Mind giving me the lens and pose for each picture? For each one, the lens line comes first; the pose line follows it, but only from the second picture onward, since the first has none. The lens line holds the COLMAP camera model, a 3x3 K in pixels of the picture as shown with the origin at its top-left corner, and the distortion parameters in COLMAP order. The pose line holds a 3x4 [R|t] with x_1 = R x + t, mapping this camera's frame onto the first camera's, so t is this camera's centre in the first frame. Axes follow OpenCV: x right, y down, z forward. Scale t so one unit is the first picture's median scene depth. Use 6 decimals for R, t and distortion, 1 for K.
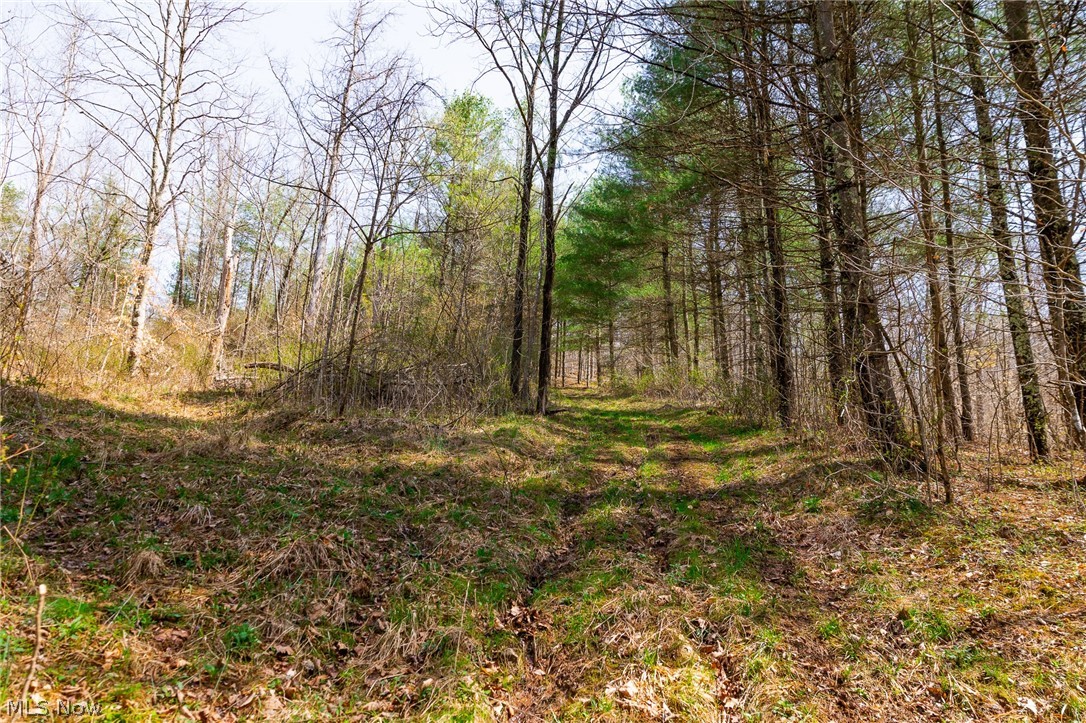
lens RADIAL K [[720.8, 0, 543.0], [0, 720.8, 361.5], [0, 0, 1]] dist [0.004078, 0.000035]
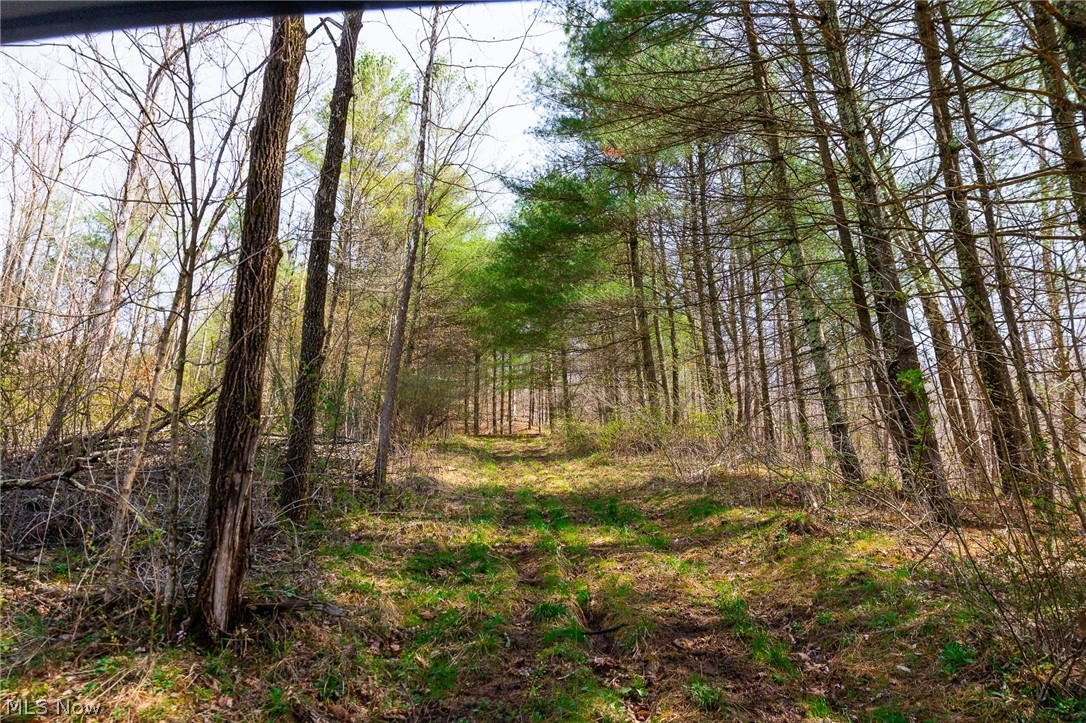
lens RADIAL K [[753.3, 0, 543.0], [0, 753.3, 361.5], [0, 0, 1]] dist [0.000178, 0.000048]
pose [[0.997927, -0.026623, 0.058584, 0.036685], [0.029763, 0.998130, -0.053392, 0.000396], [-0.057053, 0.055025, 0.996854, 0.286990]]
